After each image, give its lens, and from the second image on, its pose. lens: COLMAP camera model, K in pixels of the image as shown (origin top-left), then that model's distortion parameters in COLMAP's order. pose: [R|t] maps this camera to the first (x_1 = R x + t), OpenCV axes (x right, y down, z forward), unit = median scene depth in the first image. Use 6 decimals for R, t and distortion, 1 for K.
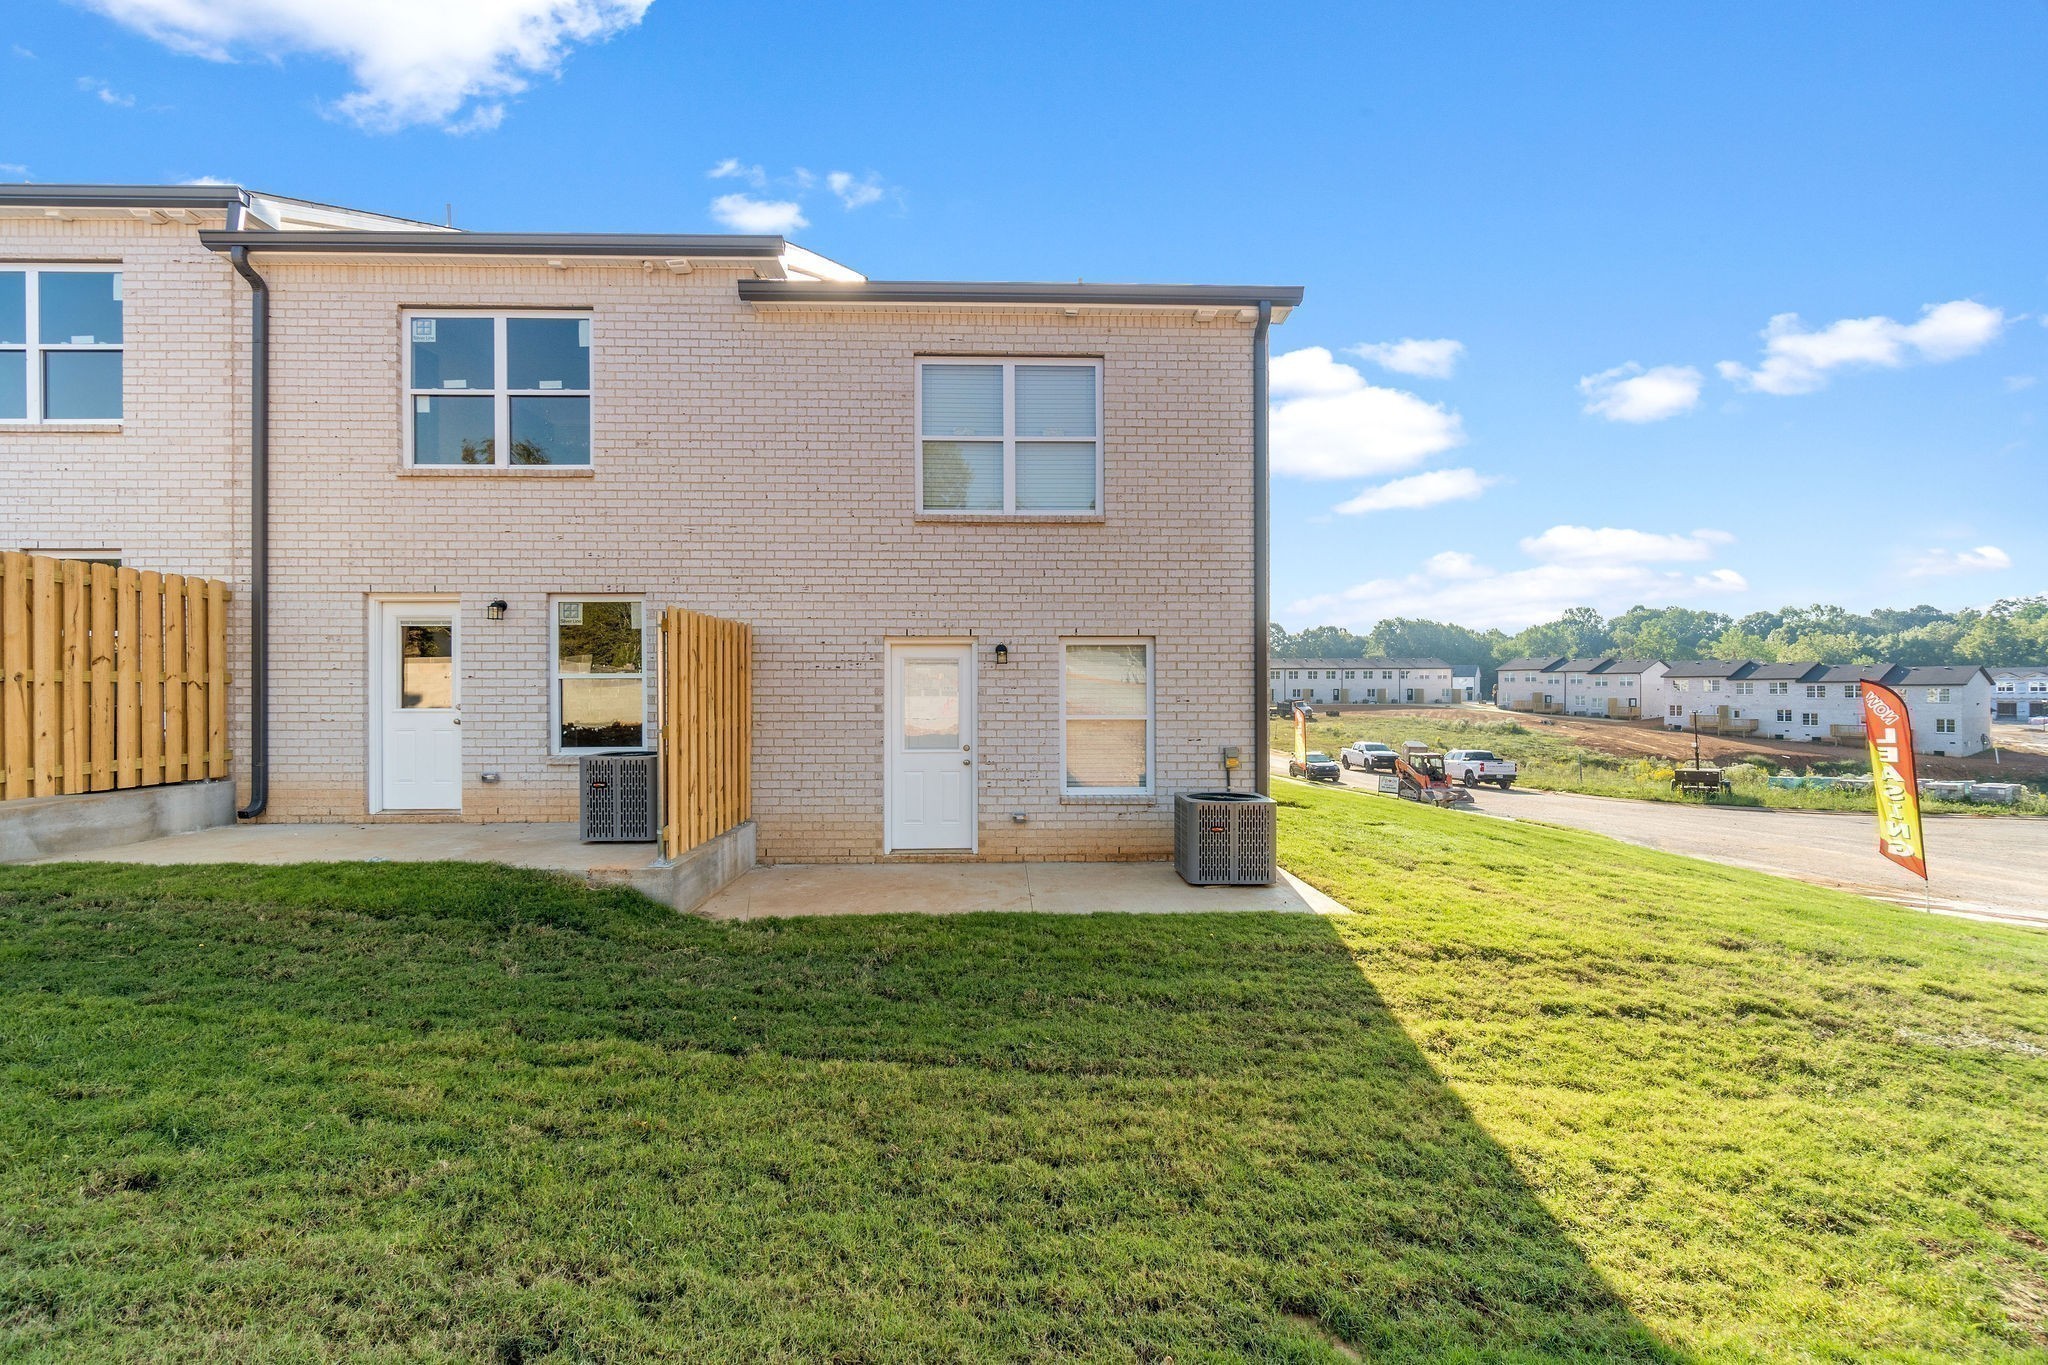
lens RADIAL K [[889.5, 0, 1024.1], [0, 889.5, 629.0], [0, 0, 1]] dist [0.000074, -0.000575]
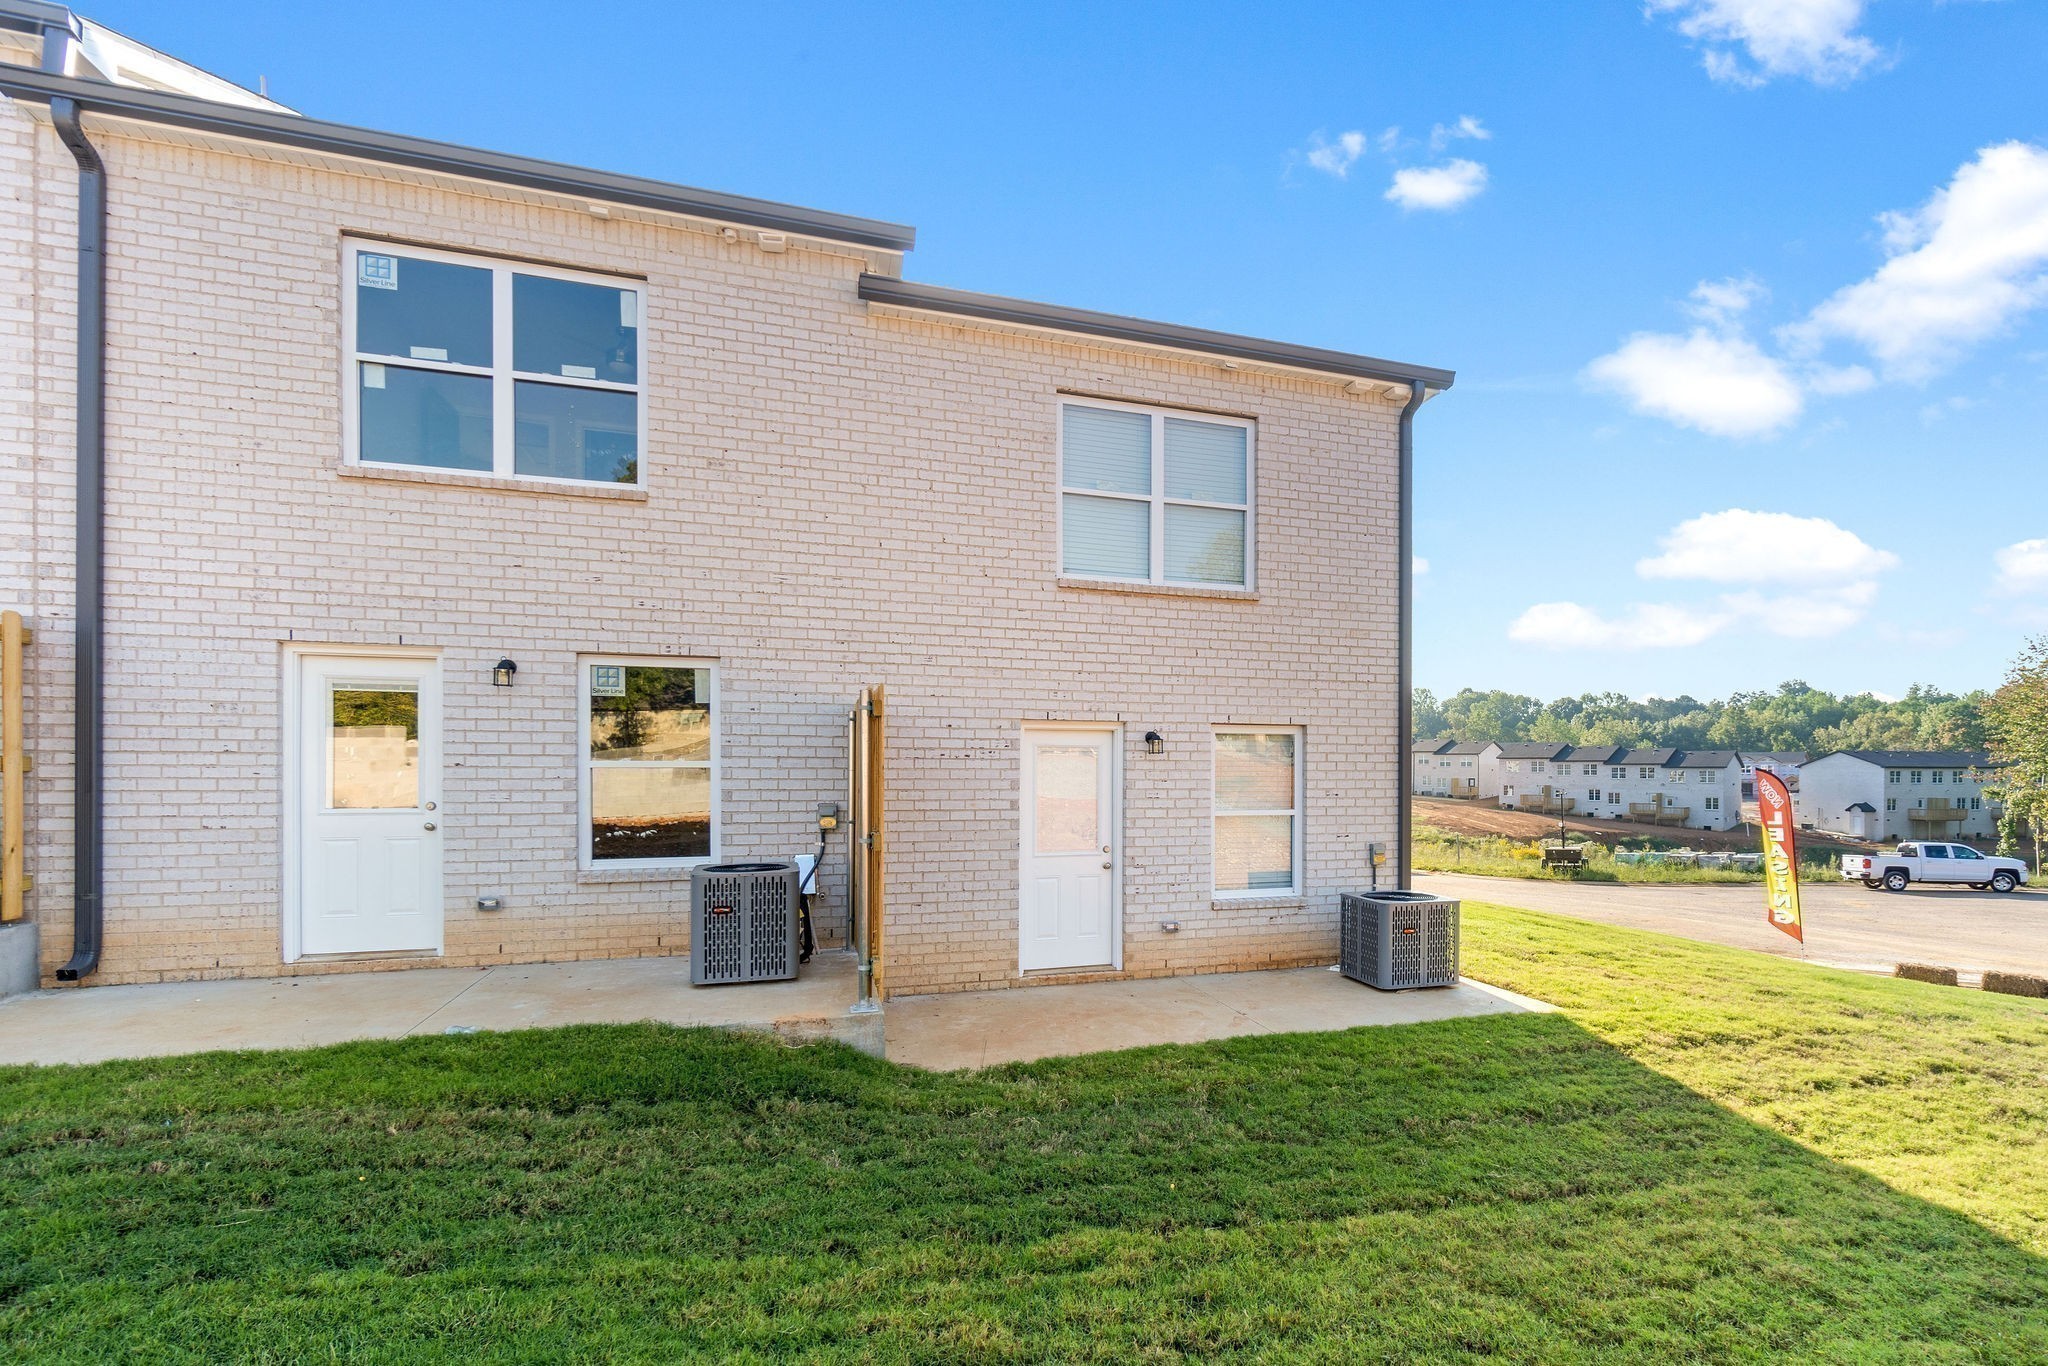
lens RADIAL K [[1032.1, 0, 1017.8], [0, 1032.1, 689.6], [0, 0, 1]] dist [-0.001326, -0.000638]
pose [[0.948772, 0.027311, 0.314780, -0.458990], [-0.027893, 0.999607, -0.002656, -0.017331], [-0.314729, -0.006260, 0.949161, 0.066143]]
